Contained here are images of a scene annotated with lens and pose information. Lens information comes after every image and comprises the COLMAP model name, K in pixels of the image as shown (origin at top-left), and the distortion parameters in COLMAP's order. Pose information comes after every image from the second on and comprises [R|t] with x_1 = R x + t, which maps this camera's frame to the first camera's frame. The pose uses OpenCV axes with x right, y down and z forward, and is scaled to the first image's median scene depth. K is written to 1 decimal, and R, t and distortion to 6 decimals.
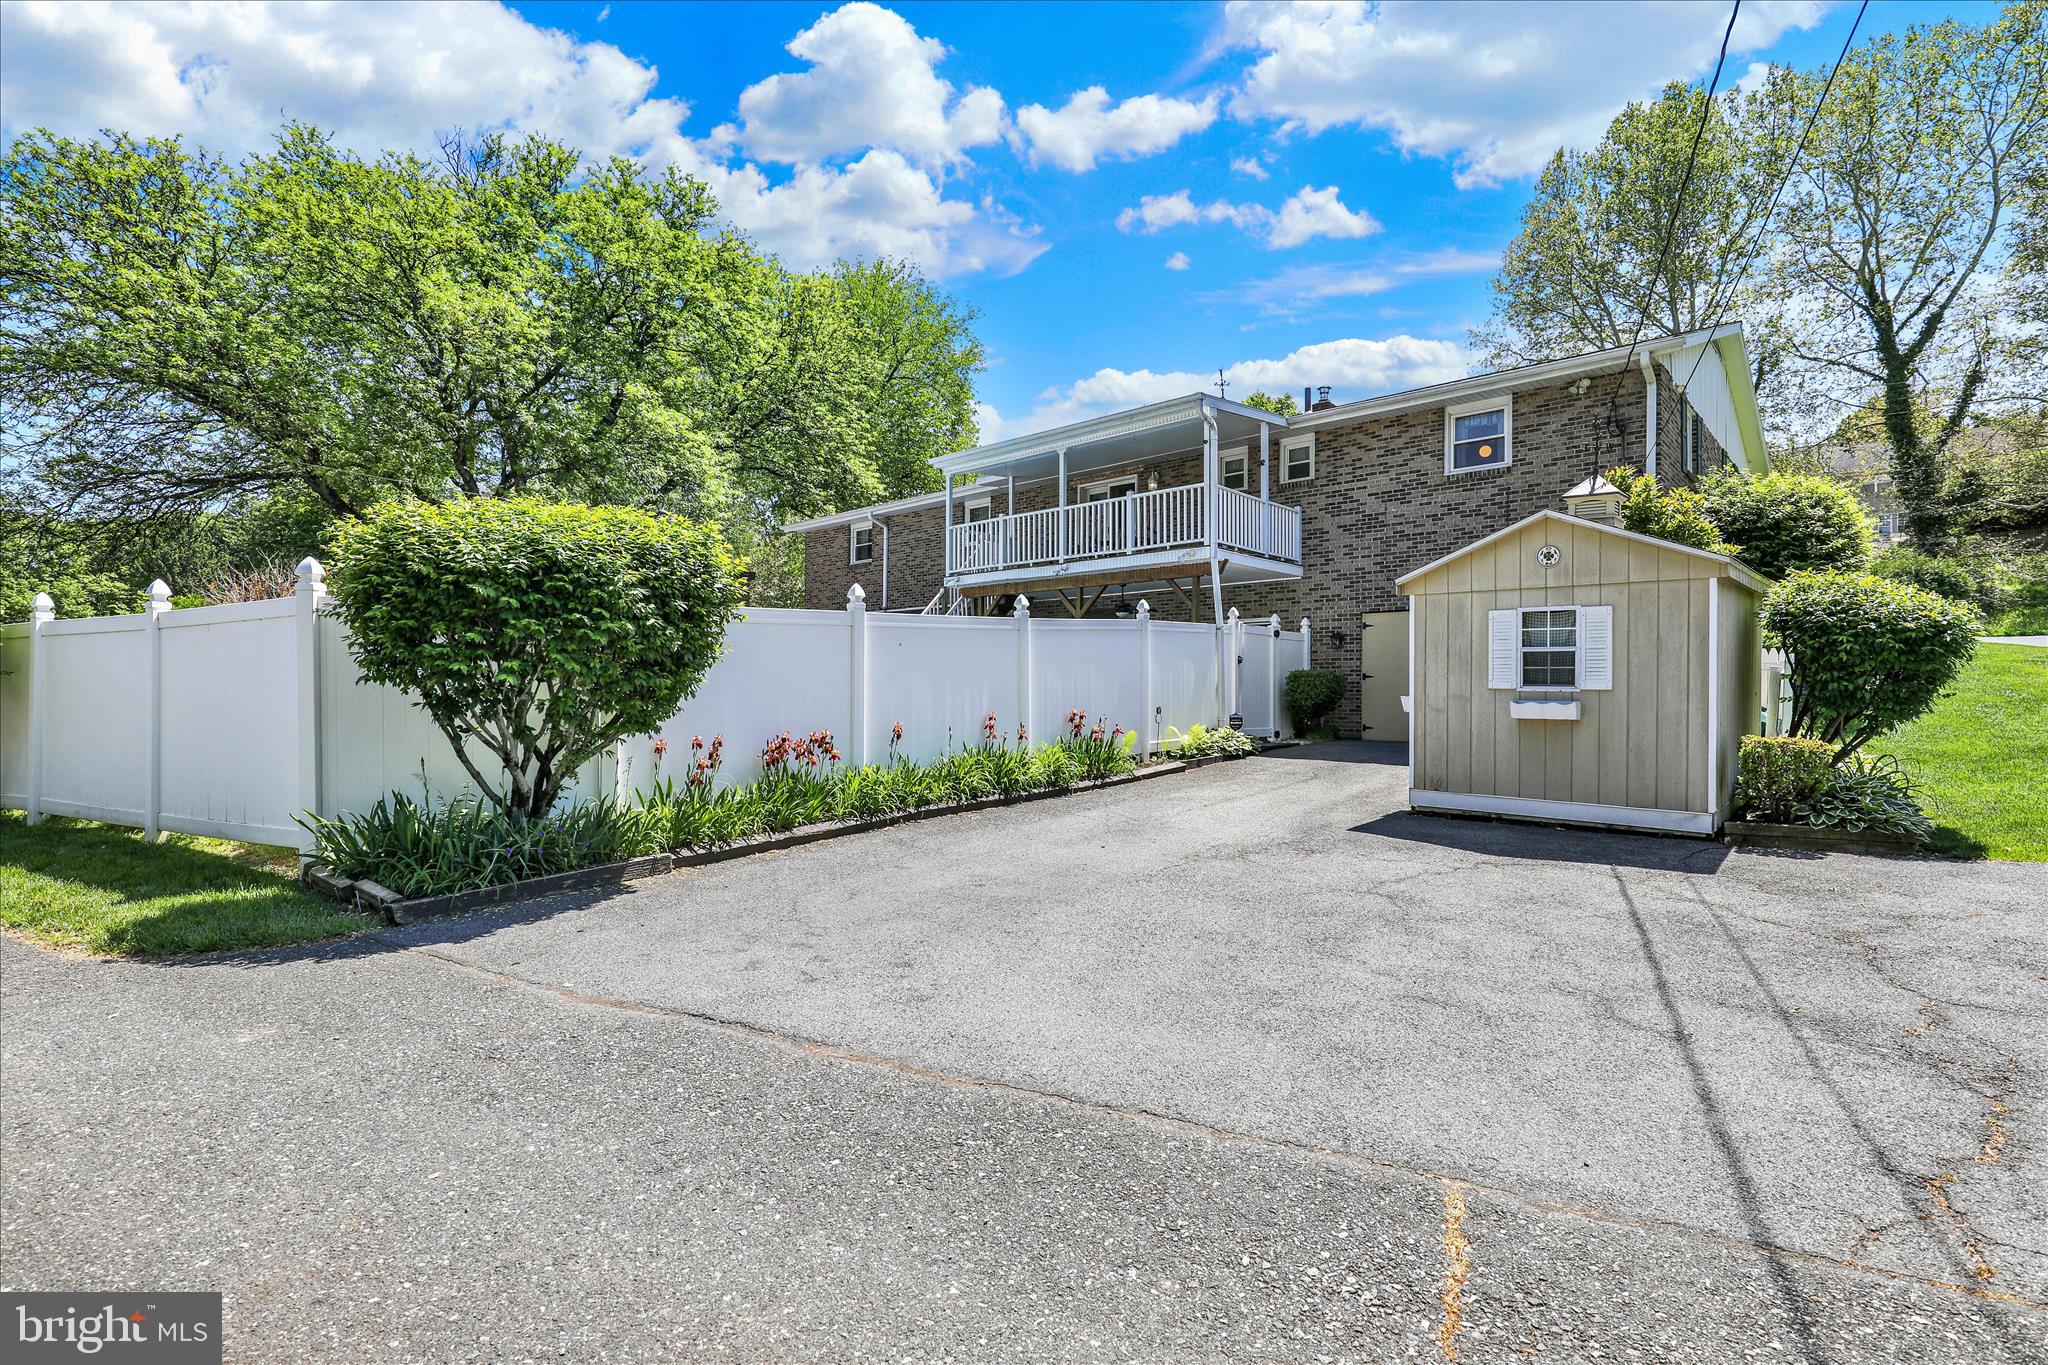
lens RADIAL K [[956.6, 0, 1024.0], [0, 956.6, 682.5], [0, 0, 1]] dist [-0.002003, -0.001335]
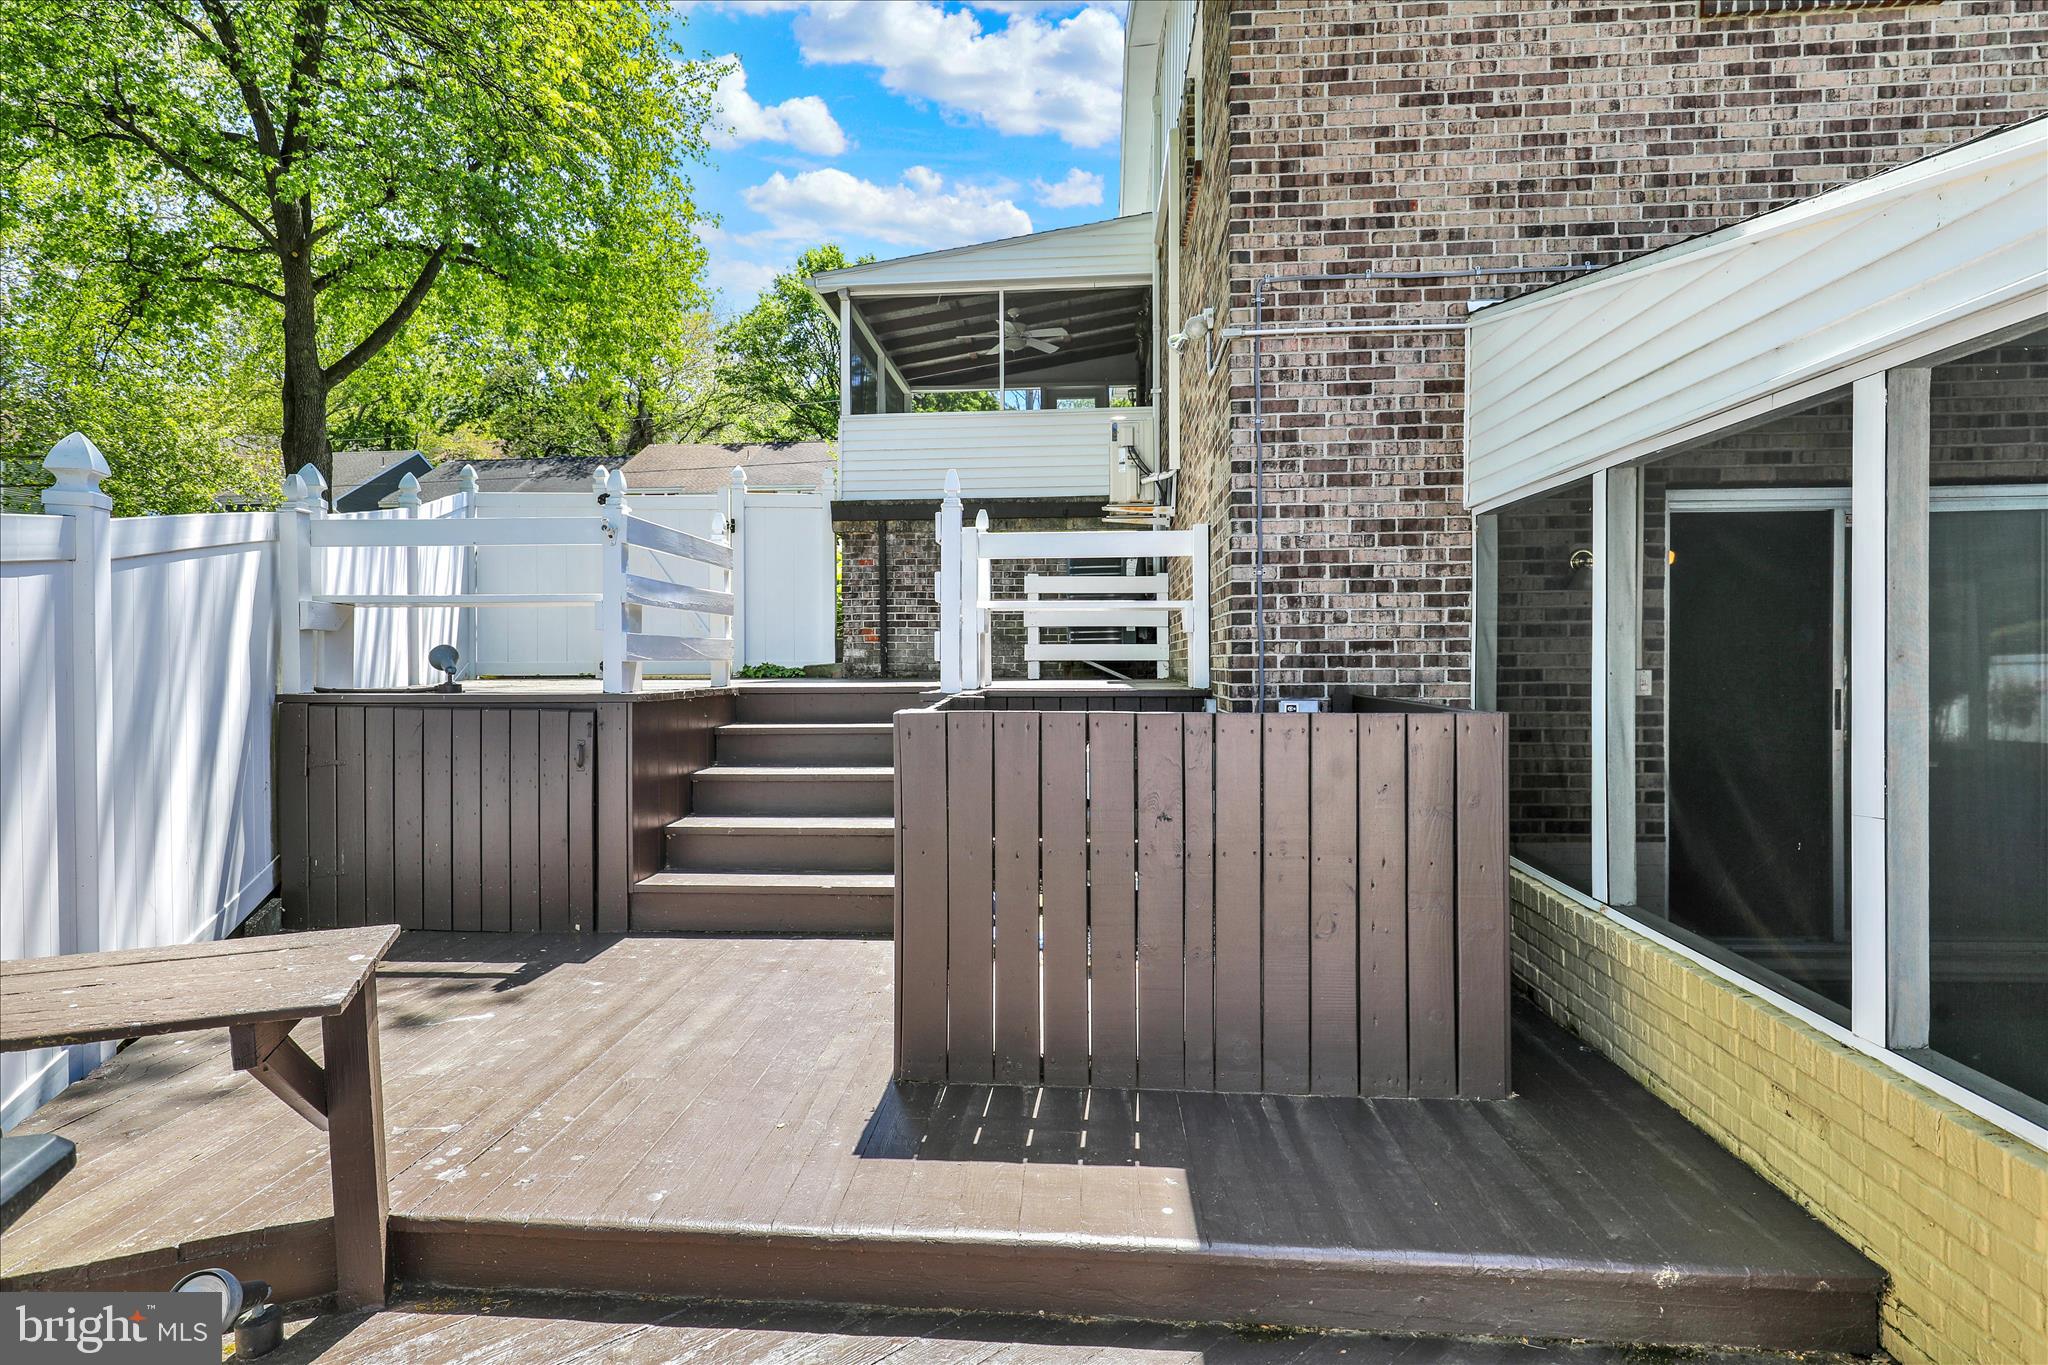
lens RADIAL K [[1022.9, 0, 1018.9], [0, 1022.9, 659.1], [0, 0, 1]] dist [0.001269, -0.000198]
pose [[0.778674, -0.009309, 0.627360, -0.634397], [0.000268, 0.999895, 0.014503, -0.019393], [-0.627429, -0.011125, 0.778594, 1.538267]]
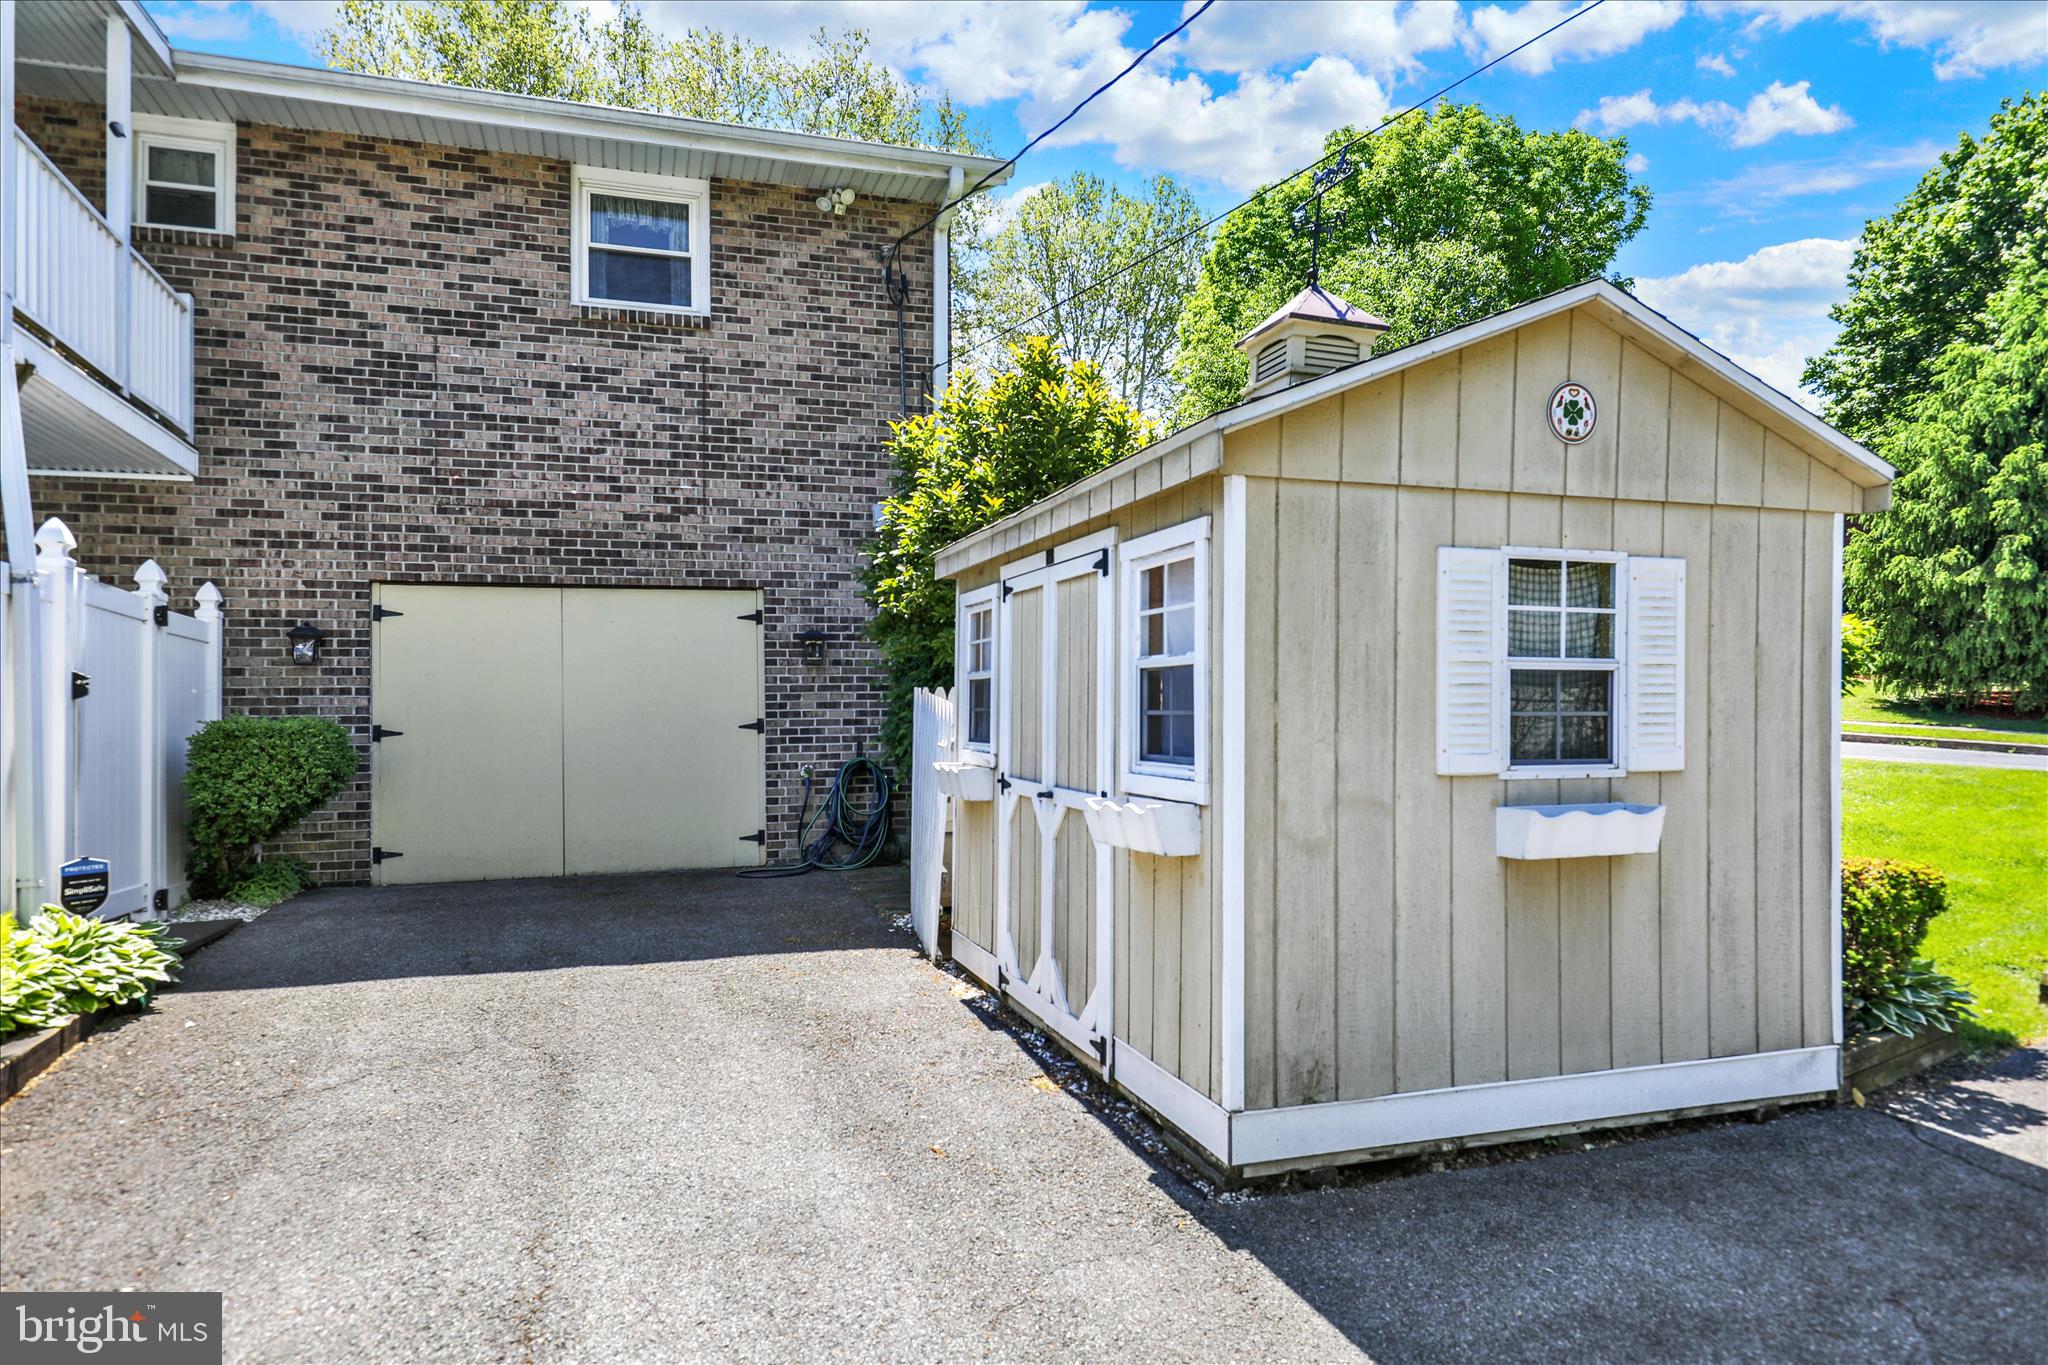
lens RADIAL K [[1249.8, 0, 1045.8], [0, 1249.8, 687.7], [0, 0, 1]] dist [0.000976, 0.002554]
pose [[0.480685, 0.021997, 0.876617, 0.015141], [0.010091, 0.999480, -0.030613, -0.006702], [-0.876835, 0.023561, 0.480213, 0.488945]]
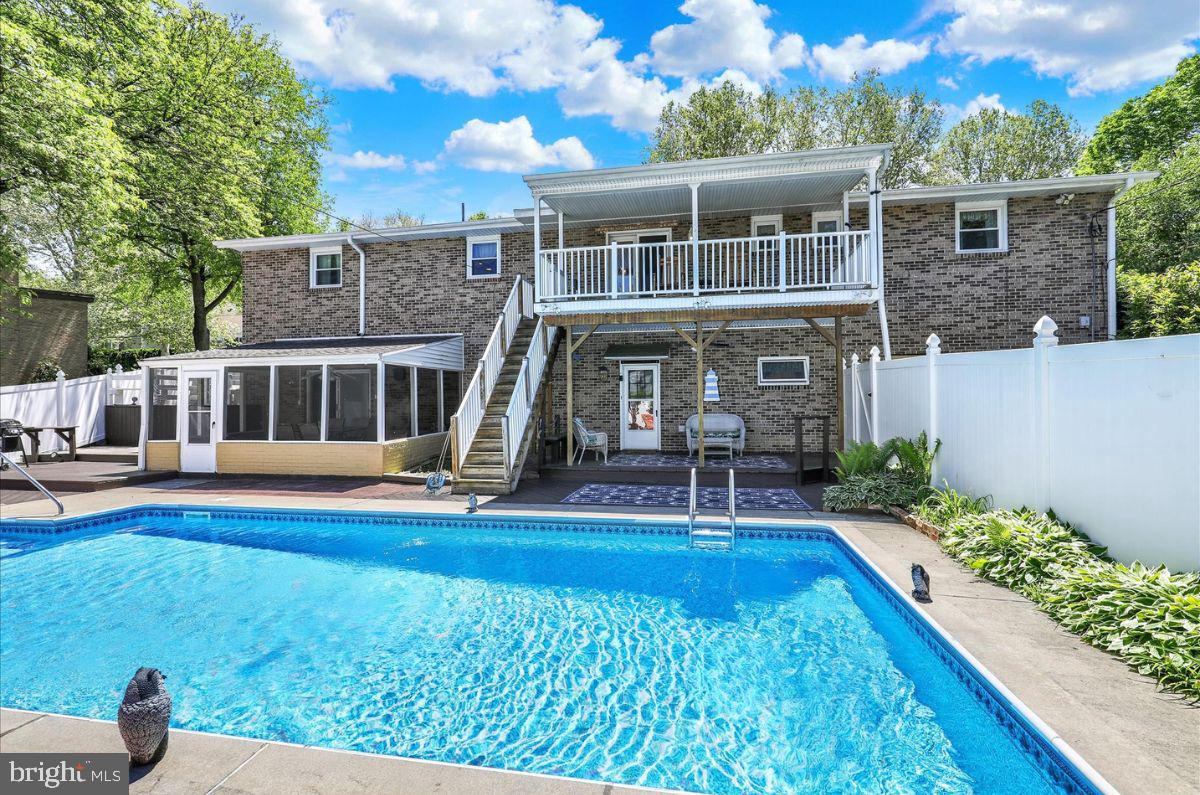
lens RADIAL K [[560.5, 0, 600.0], [0, 560.5, 397.5], [0, 0, 1]] dist [-0.002003, -0.001335]
pose [[0.850697, -0.007374, 0.525605, -0.381488], [0.003487, 0.999959, 0.008386, -0.023966], [-0.525645, -0.005302, 0.850688, 0.578433]]
